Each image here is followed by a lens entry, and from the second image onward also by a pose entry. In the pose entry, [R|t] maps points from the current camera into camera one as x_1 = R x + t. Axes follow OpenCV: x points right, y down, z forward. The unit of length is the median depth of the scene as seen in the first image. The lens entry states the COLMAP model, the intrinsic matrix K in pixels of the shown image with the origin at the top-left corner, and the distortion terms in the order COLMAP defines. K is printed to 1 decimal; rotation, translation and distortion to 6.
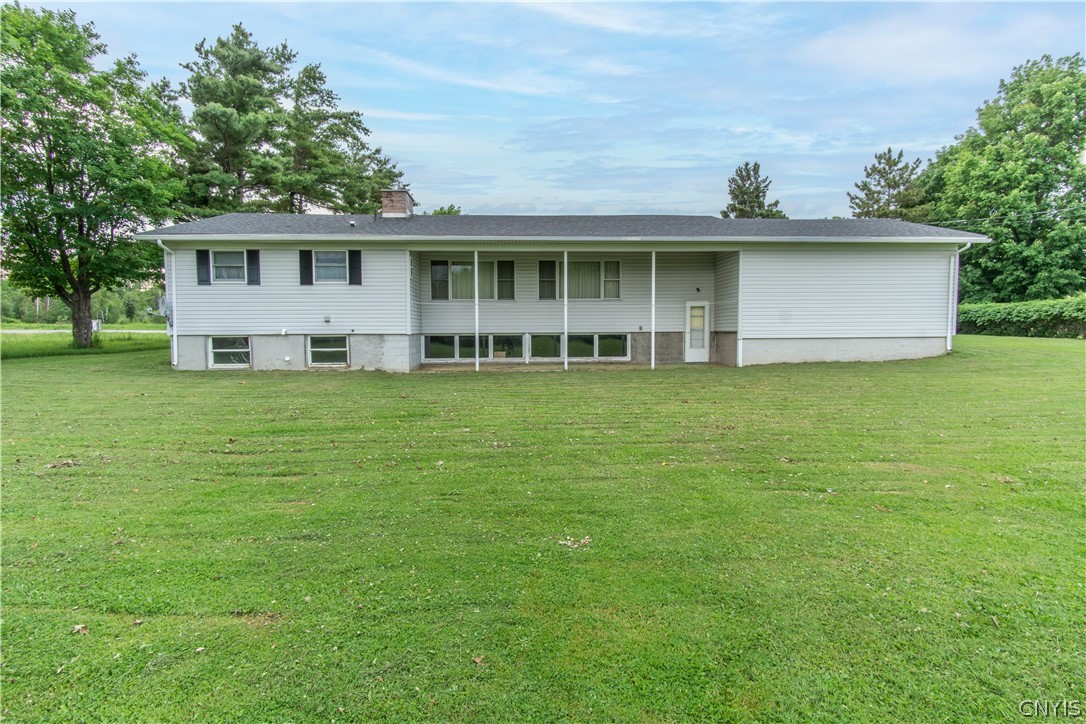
lens RADIAL K [[579.2, 0, 543.0], [0, 579.2, 362.0], [0, 0, 1]] dist [0.009089, 0.001270]
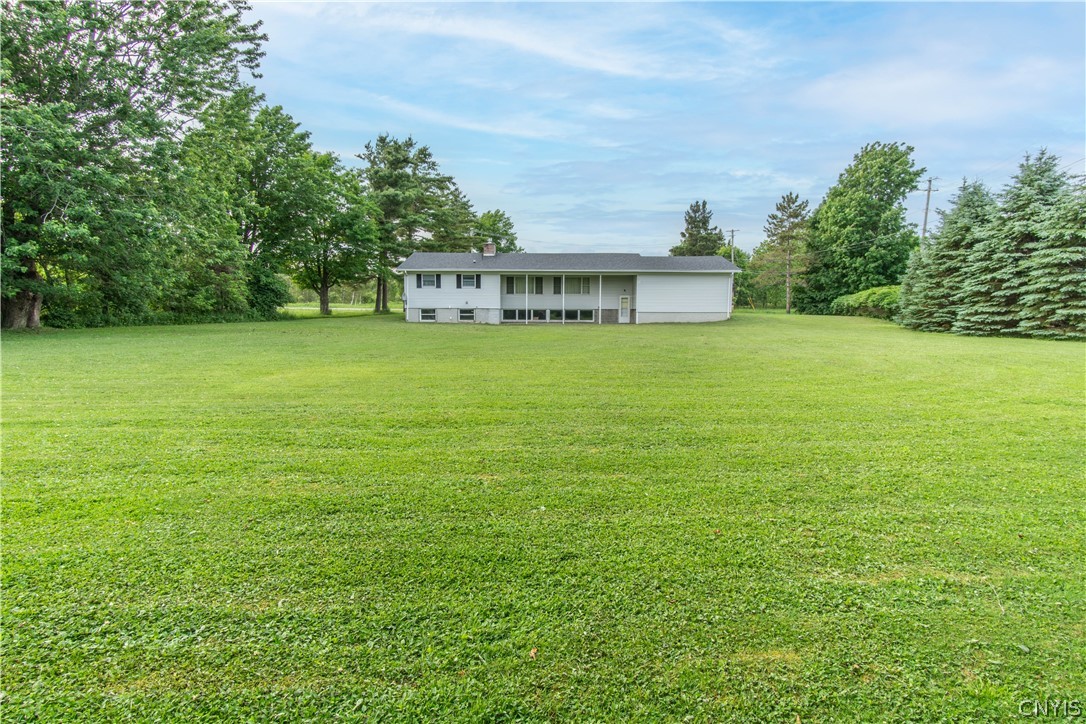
lens RADIAL K [[579.2, 0, 543.0], [0, 579.2, 362.0], [0, 0, 1]] dist [0.009089, 0.001270]
pose [[0.998292, 0.015524, -0.056313, 0.082996], [-0.013734, 0.999393, 0.032029, 0.084370], [0.056776, -0.031201, 0.997899, -1.260311]]
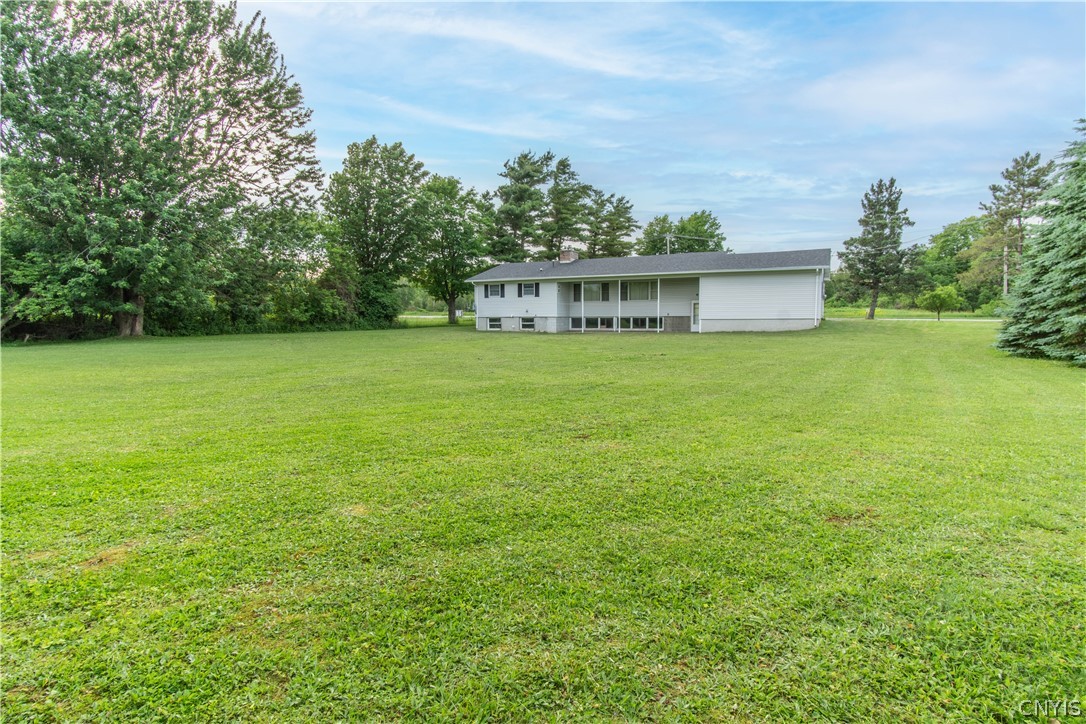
lens RADIAL K [[579.2, 0, 543.0], [0, 579.2, 362.0], [0, 0, 1]] dist [0.009089, 0.001270]
pose [[0.865600, 0.040249, -0.499116, 0.808265], [-0.028337, 0.999104, 0.031425, 0.056335], [0.499934, -0.013058, 0.865965, -0.966128]]
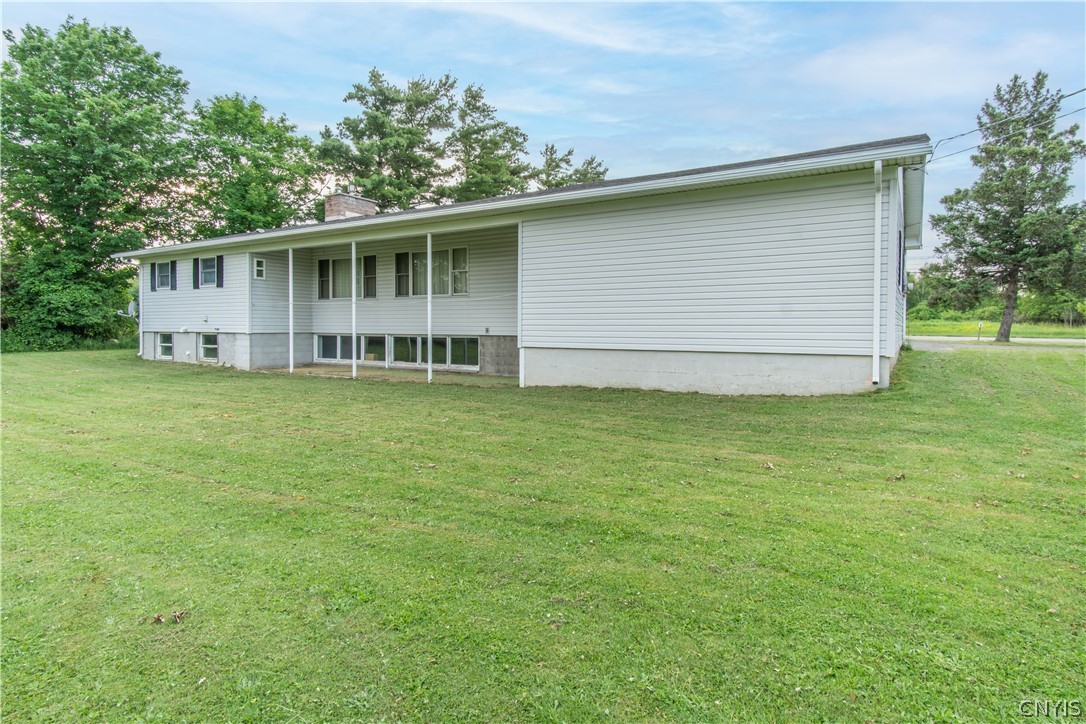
lens RADIAL K [[587.1, 0, 542.2], [0, 587.1, 339.5], [0, 0, 1]] dist [0.002535, 0.000999]
pose [[0.810195, 0.021196, -0.585777, 0.700969], [-0.043710, 0.998748, -0.024317, -0.030212], [0.584528, 0.045306, 0.810107, 0.402977]]
